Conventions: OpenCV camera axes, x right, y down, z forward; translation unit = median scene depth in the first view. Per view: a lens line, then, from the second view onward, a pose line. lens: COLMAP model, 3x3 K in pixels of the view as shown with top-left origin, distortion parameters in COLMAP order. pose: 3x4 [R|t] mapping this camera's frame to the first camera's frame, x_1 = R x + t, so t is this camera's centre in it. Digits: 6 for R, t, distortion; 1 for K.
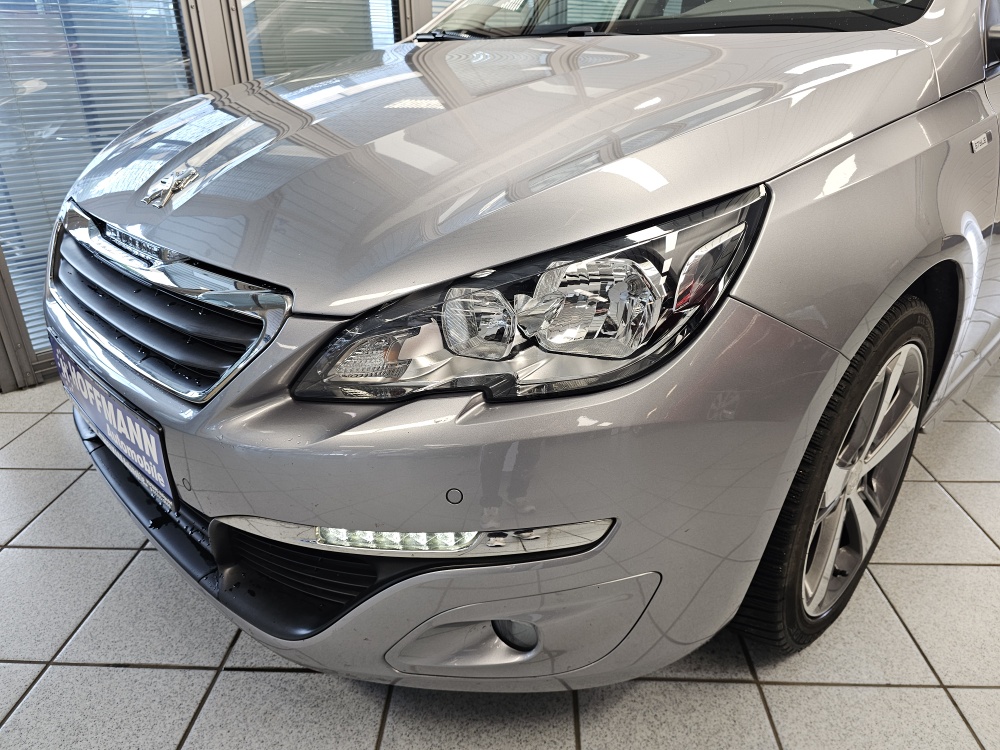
lens RADIAL K [[724.8, 0, 500.0], [0, 724.8, 375.0], [0, 0, 1]] dist [0.001220, -0.041728]
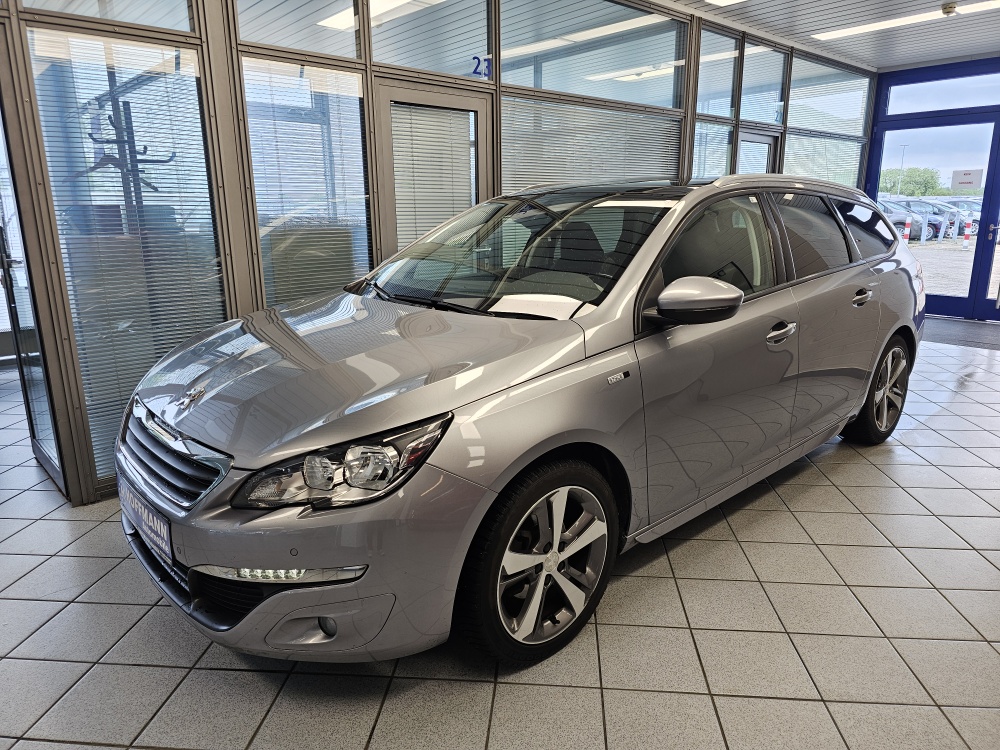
lens RADIAL K [[676.4, 0, 501.3], [0, 676.4, 363.8], [0, 0, 1]] dist [0.046123, -0.056190]
pose [[0.999596, 0.013717, -0.024901, 0.544023], [-0.018474, 0.979166, -0.202221, 0.010611], [0.021609, 0.202600, 0.979023, -1.021491]]
